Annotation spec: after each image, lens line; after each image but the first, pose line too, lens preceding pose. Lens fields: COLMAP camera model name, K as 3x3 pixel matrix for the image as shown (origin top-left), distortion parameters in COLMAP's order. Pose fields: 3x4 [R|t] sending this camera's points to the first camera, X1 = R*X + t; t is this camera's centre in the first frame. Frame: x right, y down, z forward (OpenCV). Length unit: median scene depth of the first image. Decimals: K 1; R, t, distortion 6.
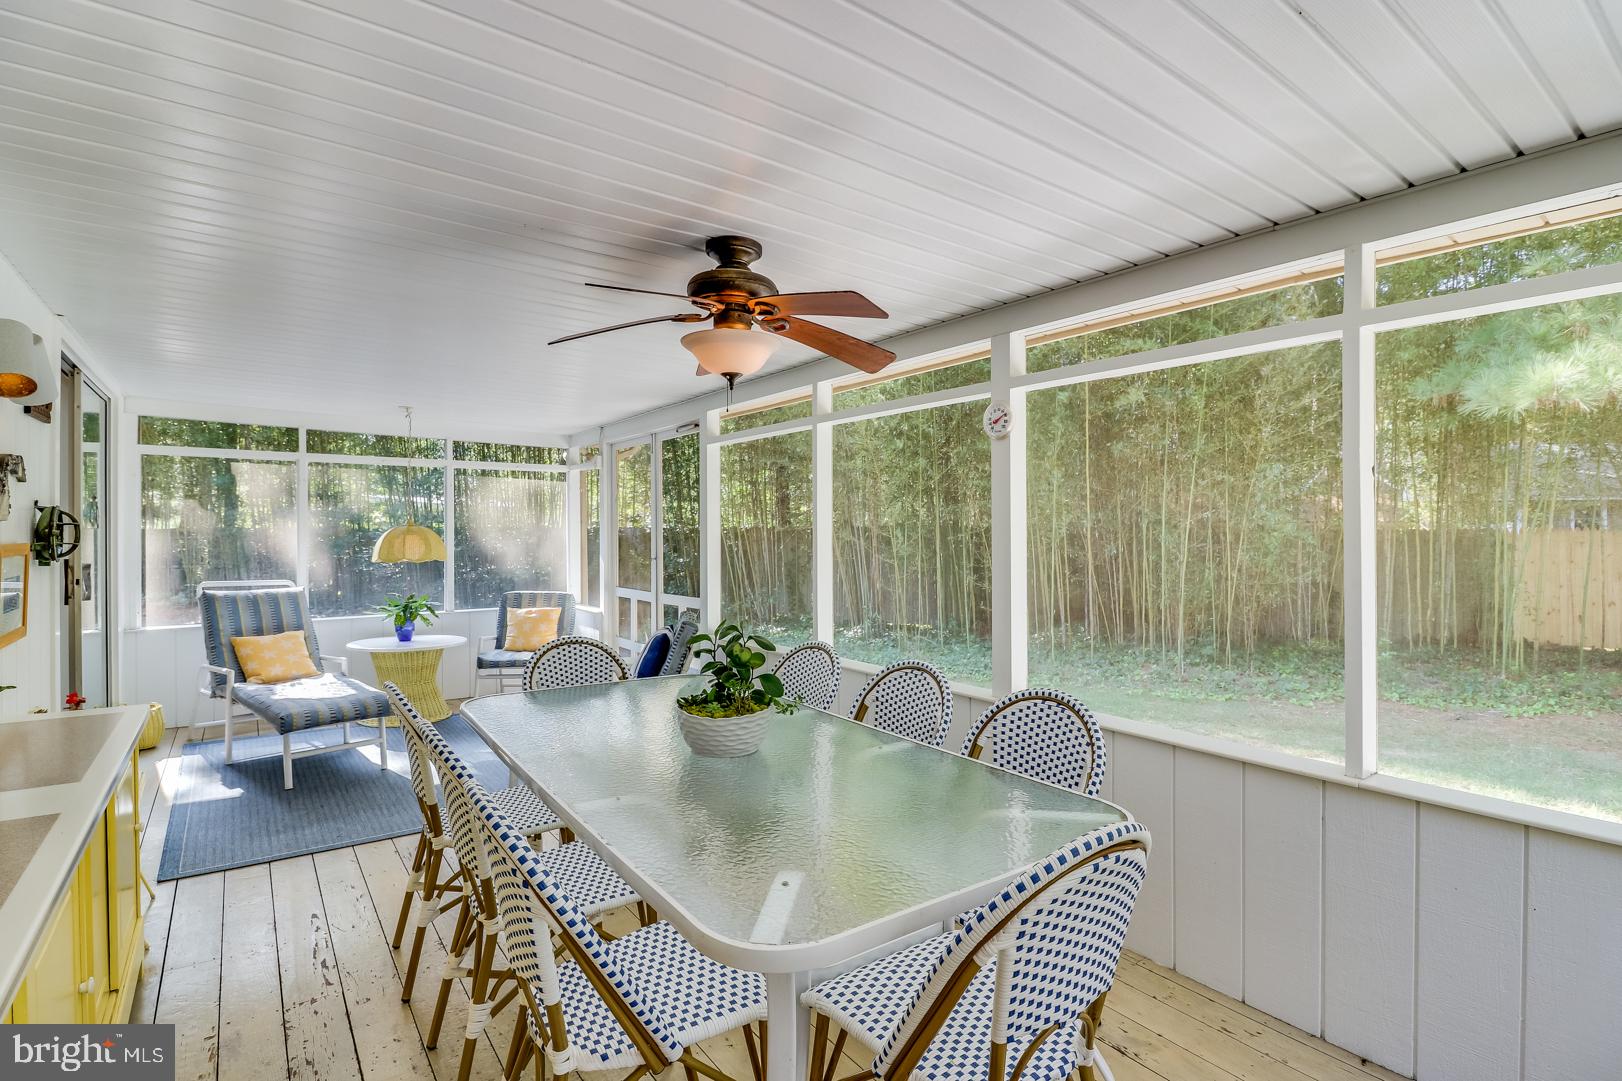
lens RADIAL K [[759.5, 0, 820.6], [0, 759.5, 530.9], [0, 0, 1]] dist [-0.002922, -0.002955]
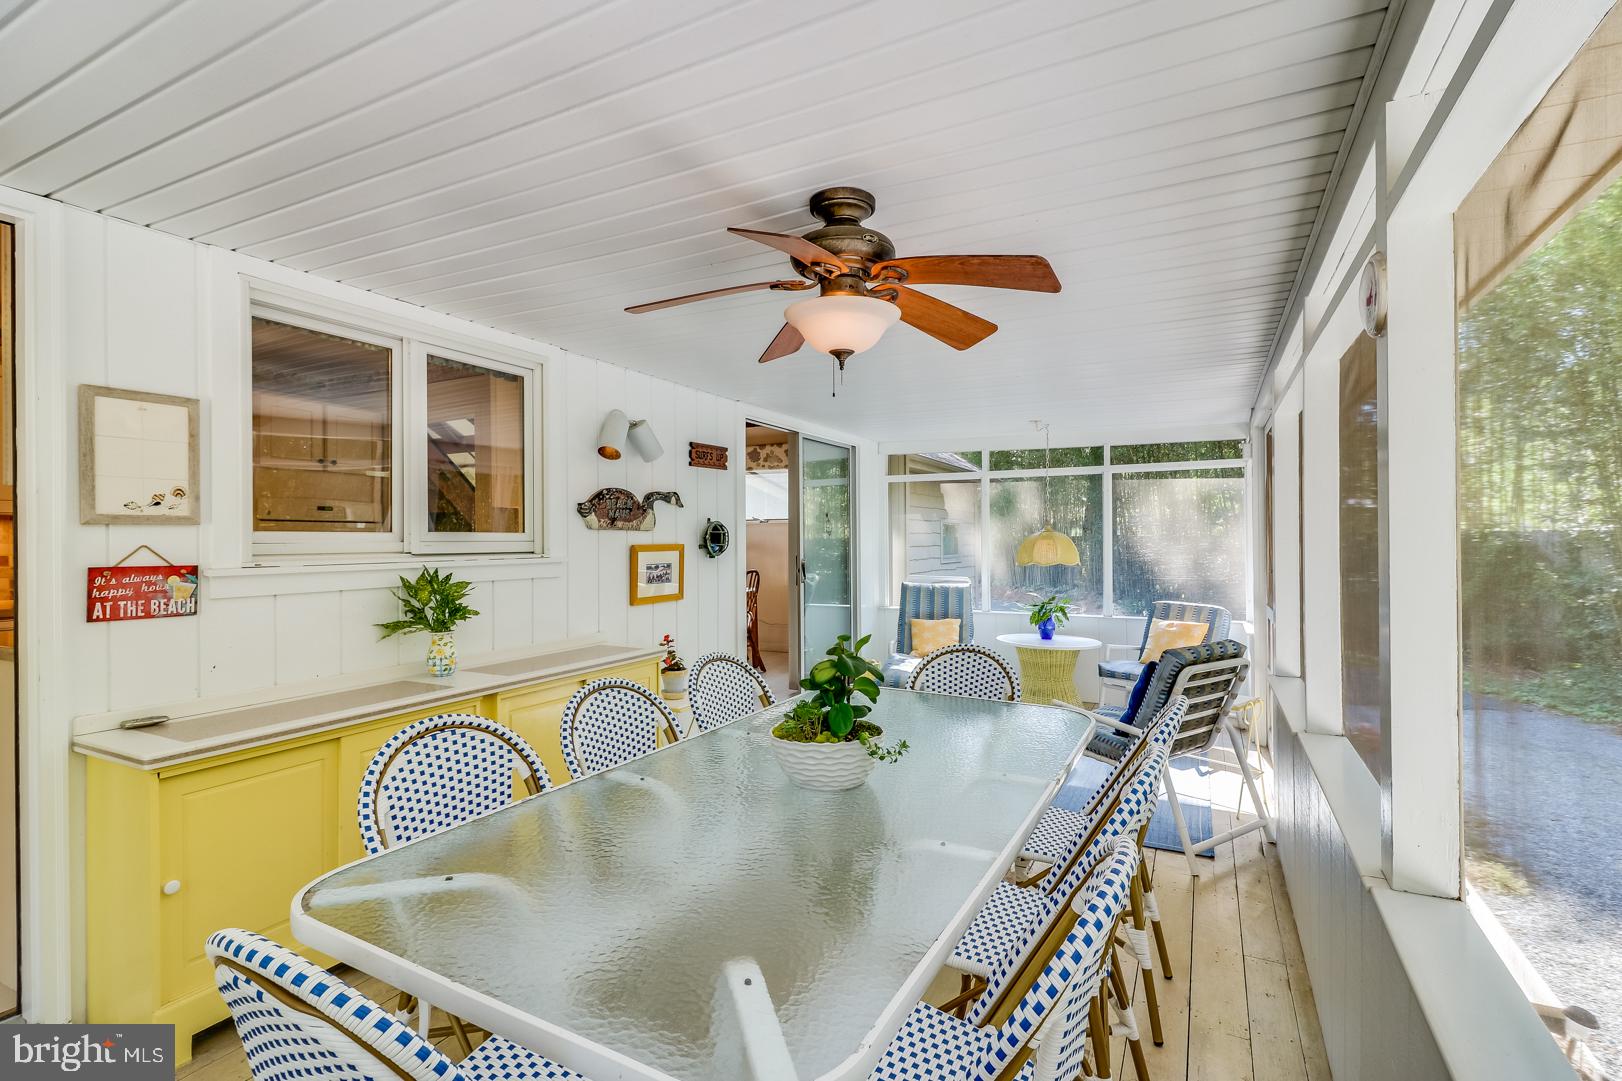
lens RADIAL K [[759.5, 0, 815.1], [0, 759.5, 542.3], [0, 0, 1]] dist [-0.002922, -0.002955]
pose [[0.432414, 0.002550, -0.901671, 0.276018], [0.003744, 0.999982, 0.004624, 0.003120], [0.901667, -0.005375, 0.432397, 0.250809]]
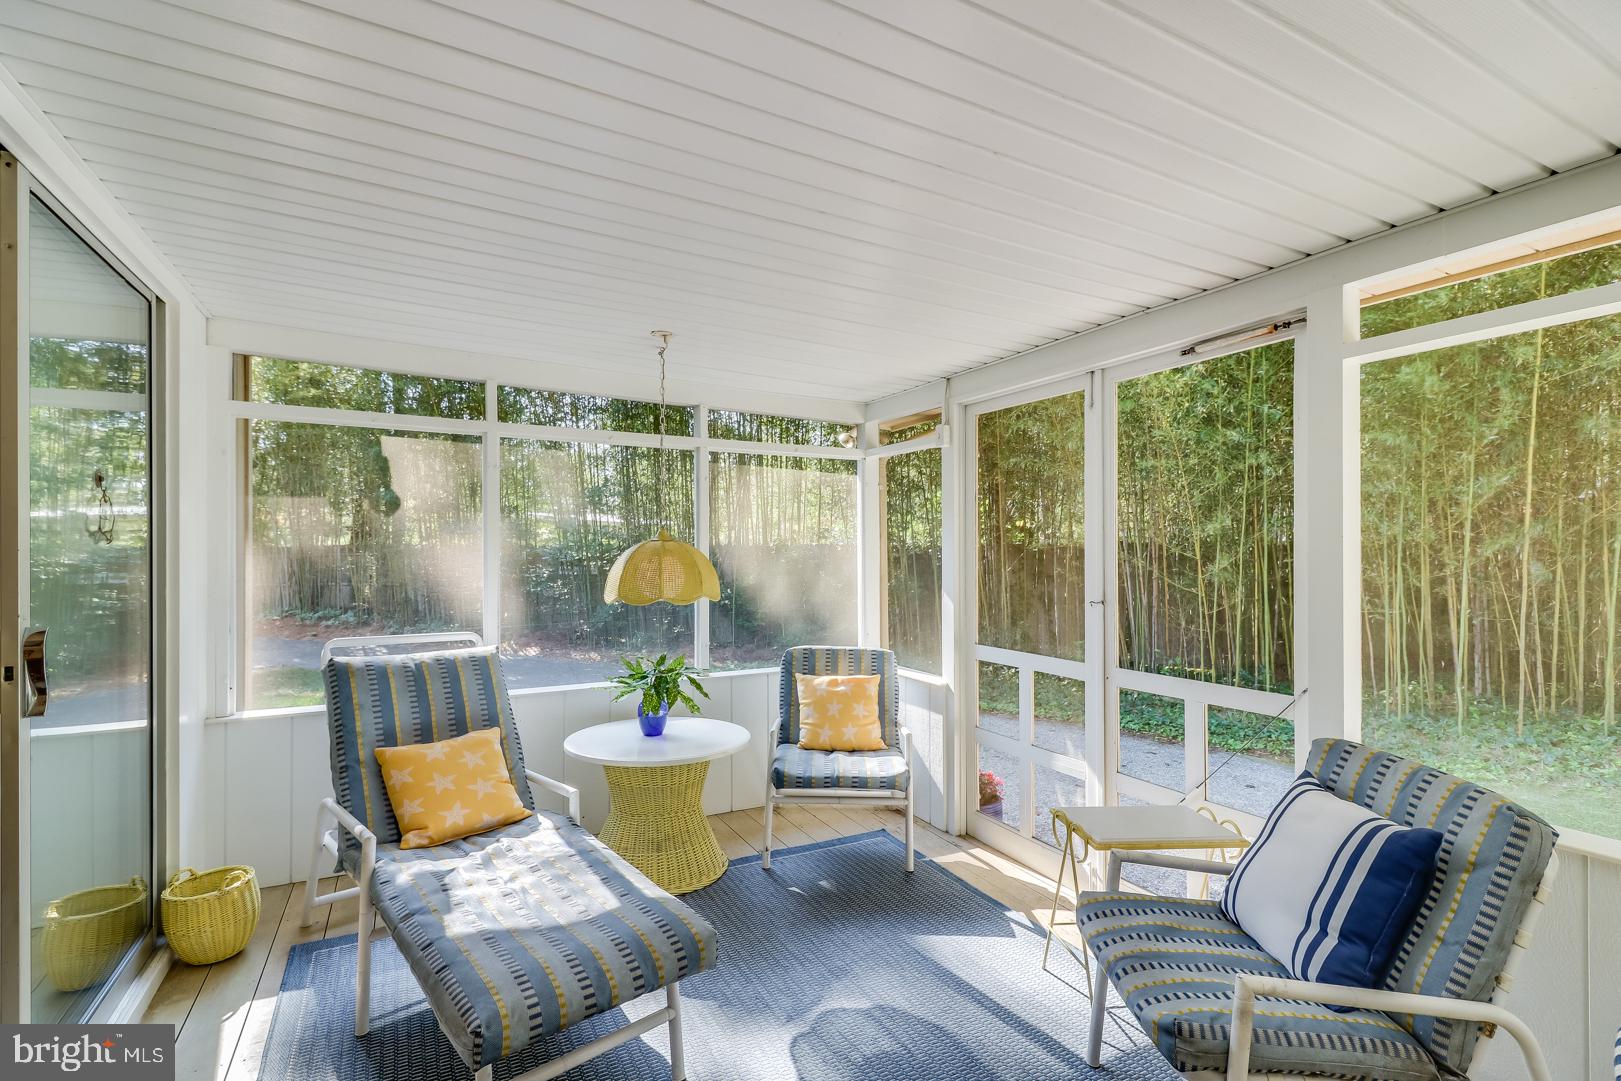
lens RADIAL K [[759.0, 0, 842.4], [0, 759.0, 546.2], [0, 0, 1]] dist [-0.002922, -0.002955]
pose [[0.991191, 0.000883, -0.132439, -0.328729], [-0.001236, 0.999996, -0.002587, -0.000447], [0.132436, 0.002728, 0.991188, 0.441934]]
